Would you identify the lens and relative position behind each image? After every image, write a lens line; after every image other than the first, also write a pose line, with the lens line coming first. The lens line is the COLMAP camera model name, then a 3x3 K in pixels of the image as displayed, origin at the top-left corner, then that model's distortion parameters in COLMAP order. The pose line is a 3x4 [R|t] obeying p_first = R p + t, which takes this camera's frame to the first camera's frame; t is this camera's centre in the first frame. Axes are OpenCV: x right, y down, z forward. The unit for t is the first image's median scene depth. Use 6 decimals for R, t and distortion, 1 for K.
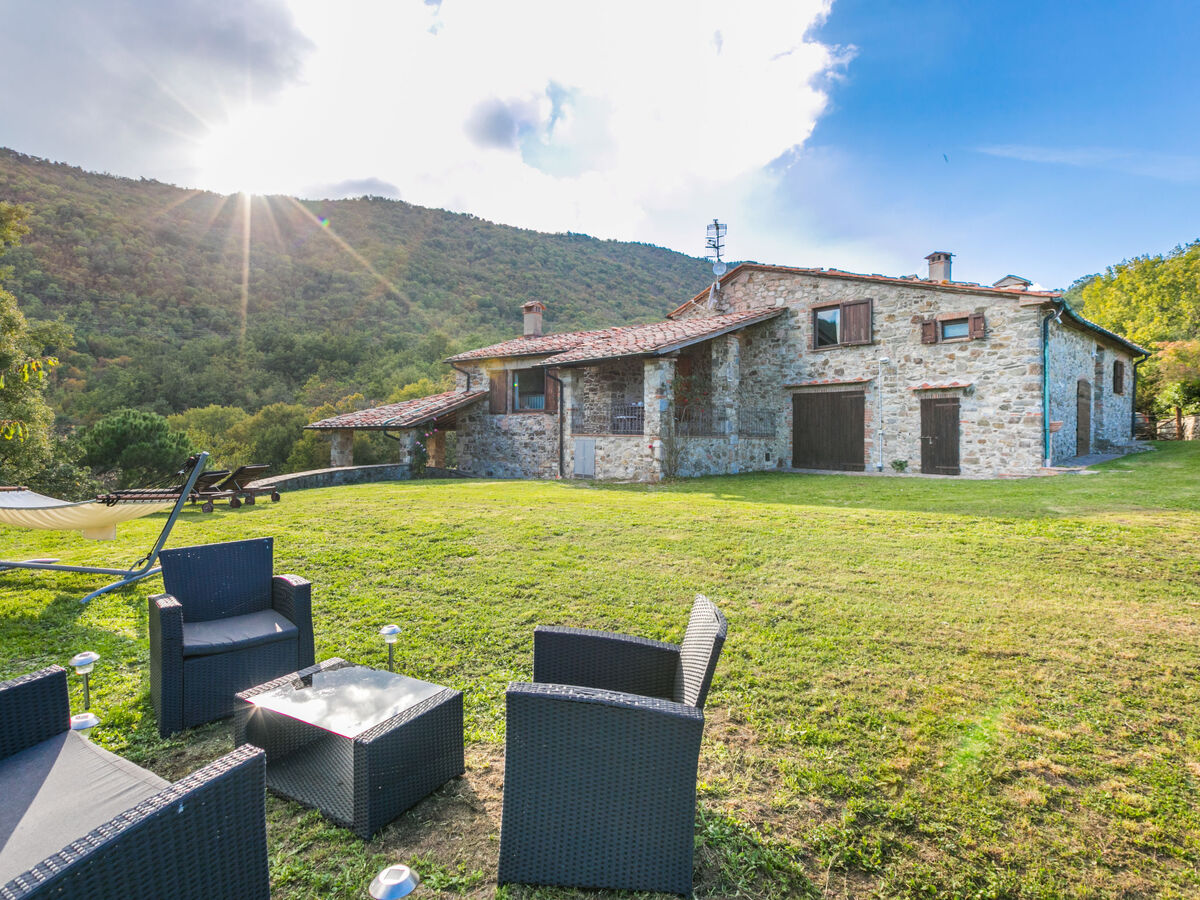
lens RADIAL K [[636.6, 0, 600.8], [0, 636.6, 423.9], [0, 0, 1]] dist [-0.003833, -0.000499]
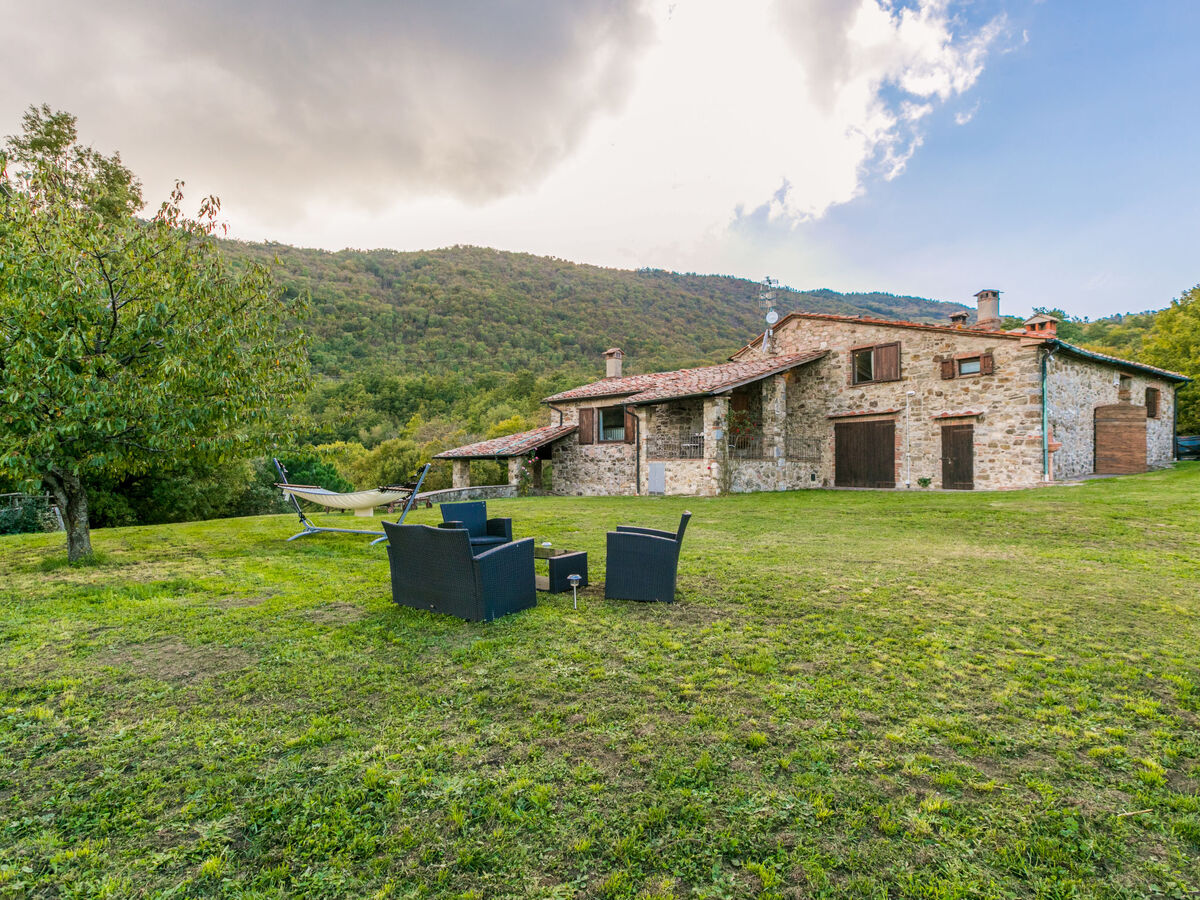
lens RADIAL K [[651.0, 0, 597.5], [0, 651.0, 447.5], [0, 0, 1]] dist [0.002166, 0.000462]
pose [[0.991070, -0.013028, -0.132705, 0.026140], [0.010975, 0.999809, -0.016187, 0.011659], [0.132890, 0.014586, 0.991023, -0.243946]]
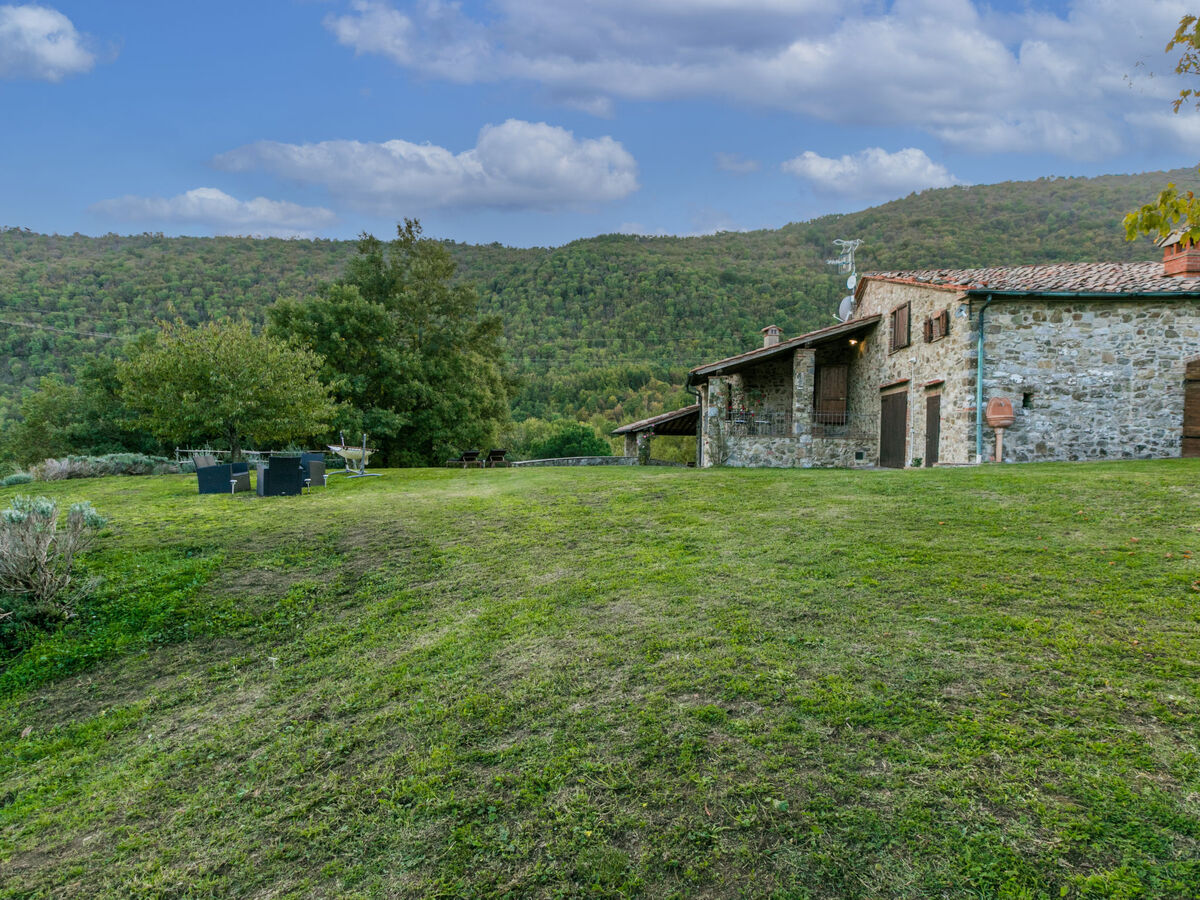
lens RADIAL K [[724.2, 0, 600.0], [0, 724.2, 450.0], [0, 0, 1]] dist [0.000360, 0.000282]
pose [[0.620235, 0.011613, -0.784330, 0.938744], [-0.000523, 0.999896, 0.014392, 0.024286], [0.784416, -0.008516, 0.620176, -0.104618]]
